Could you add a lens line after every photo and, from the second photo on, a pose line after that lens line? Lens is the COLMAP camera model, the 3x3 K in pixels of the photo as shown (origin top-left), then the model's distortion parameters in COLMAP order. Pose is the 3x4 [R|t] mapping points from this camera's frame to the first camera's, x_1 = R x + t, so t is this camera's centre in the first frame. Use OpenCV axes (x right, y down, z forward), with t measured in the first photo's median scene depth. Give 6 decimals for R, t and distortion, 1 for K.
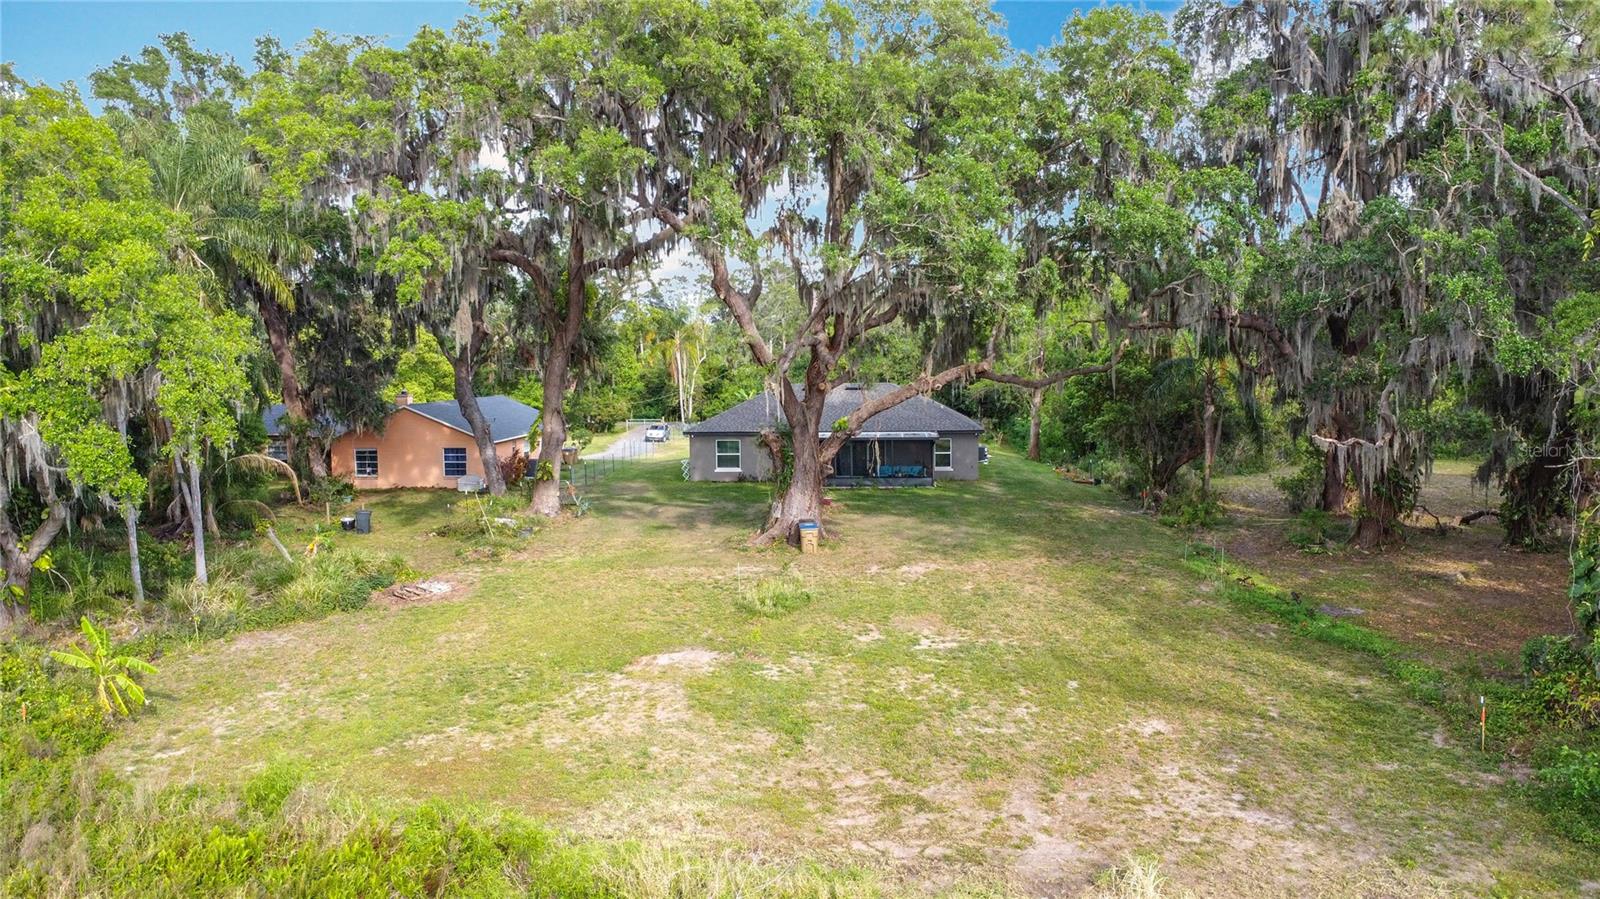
lens RADIAL K [[1161.6, 0, 802.7], [0, 1161.6, 452.3], [0, 0, 1]] dist [-0.017704, -0.007735]
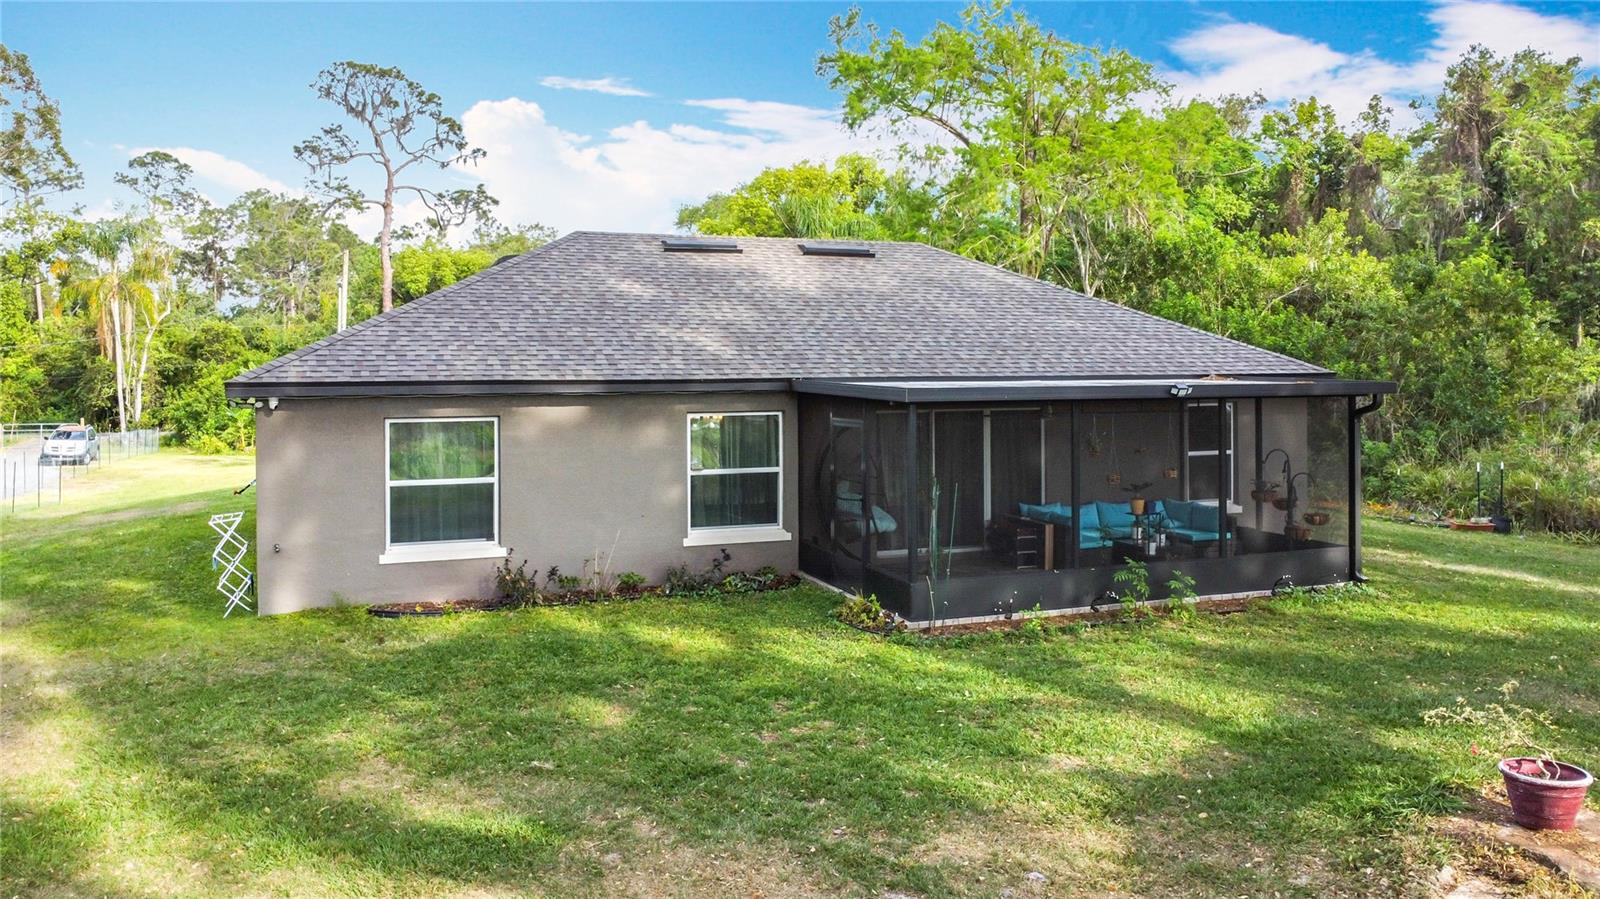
lens RADIAL K [[1161.6, 0, 793.9], [0, 1161.6, 440.6], [0, 0, 1]] dist [-0.017704, -0.007735]
pose [[0.905828, -0.007659, 0.423577, -0.198744], [0.021086, 0.999412, -0.027022, 0.001969], [-0.423121, 0.033409, 0.905457, 1.569359]]
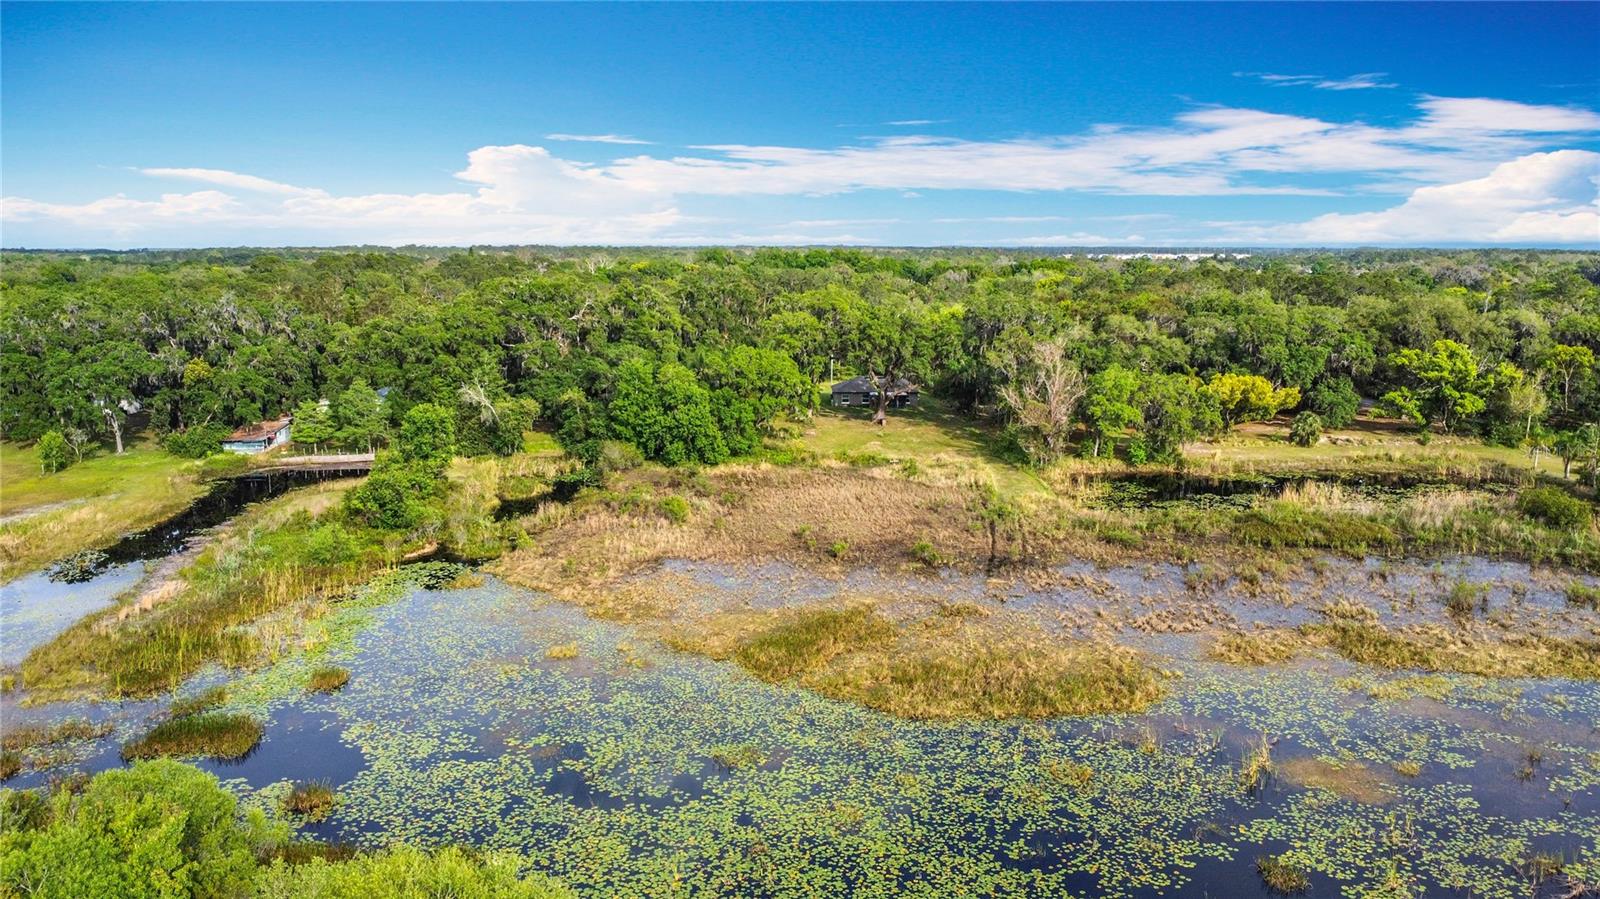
lens RADIAL K [[1161.6, 0, 795.9], [0, 1161.6, 445.9], [0, 0, 1]] dist [-0.017704, -0.007735]
pose [[0.996837, 0.001754, 0.079452, -0.982067], [-0.008829, 0.996012, 0.088779, -0.329271], [-0.078980, -0.089199, 0.992877, -4.905361]]
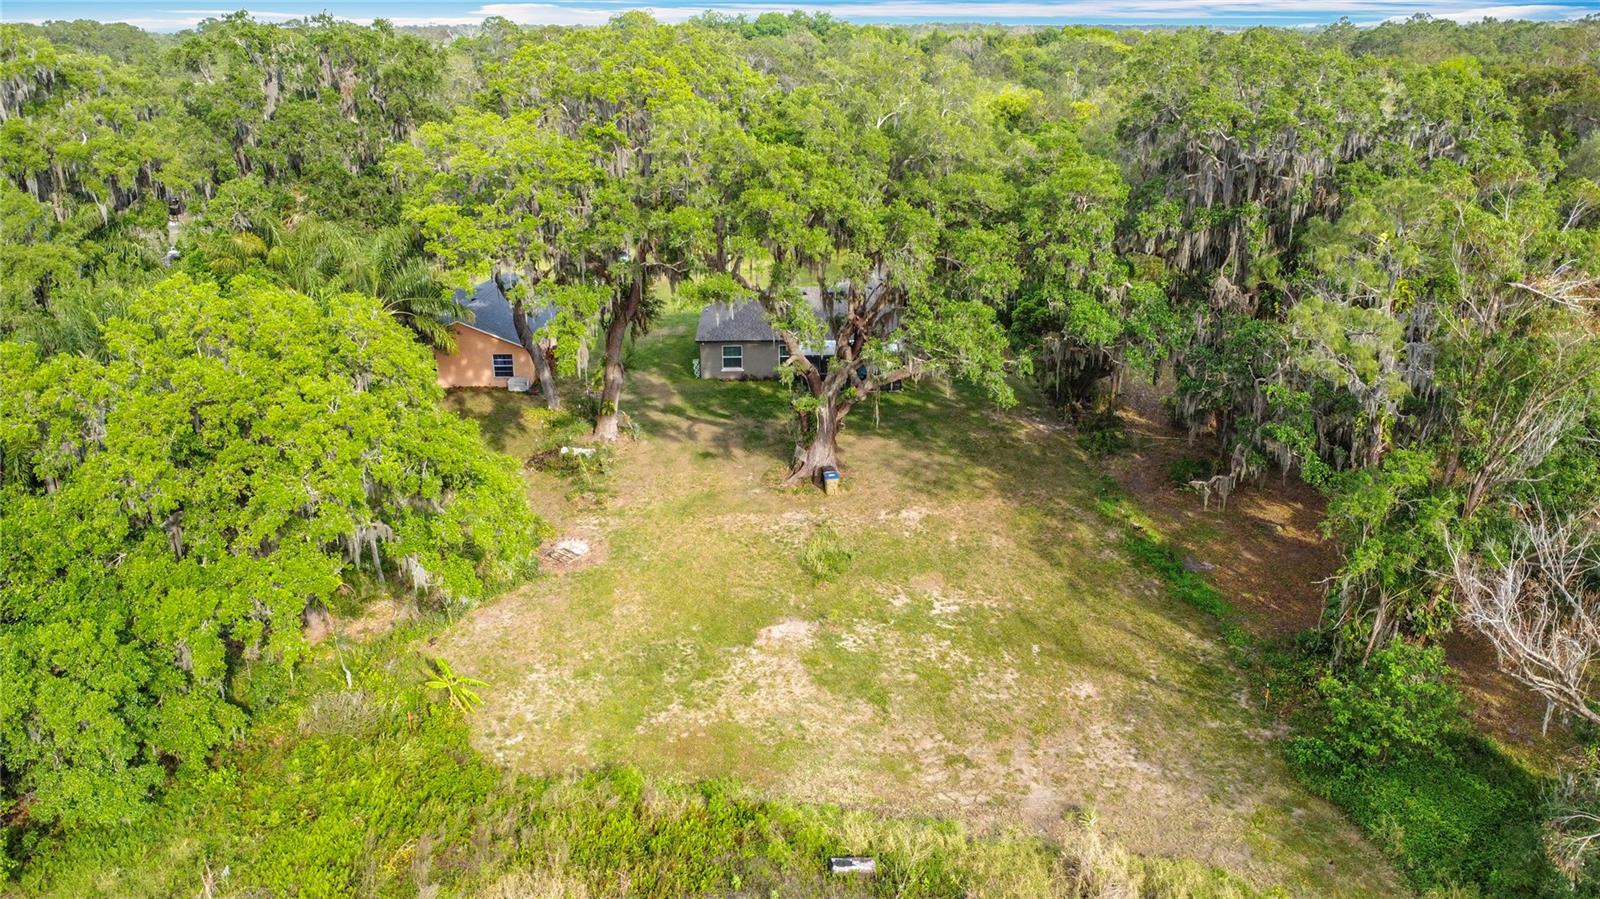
lens RADIAL K [[1161.6, 0, 798.0], [0, 1161.6, 448.9], [0, 0, 1]] dist [-0.017704, -0.007735]
pose [[0.995472, -0.027985, 0.090846, -0.222574], [0.003169, 0.964922, 0.262517, -0.462323], [-0.095006, -0.261040, 0.960641, -0.430998]]
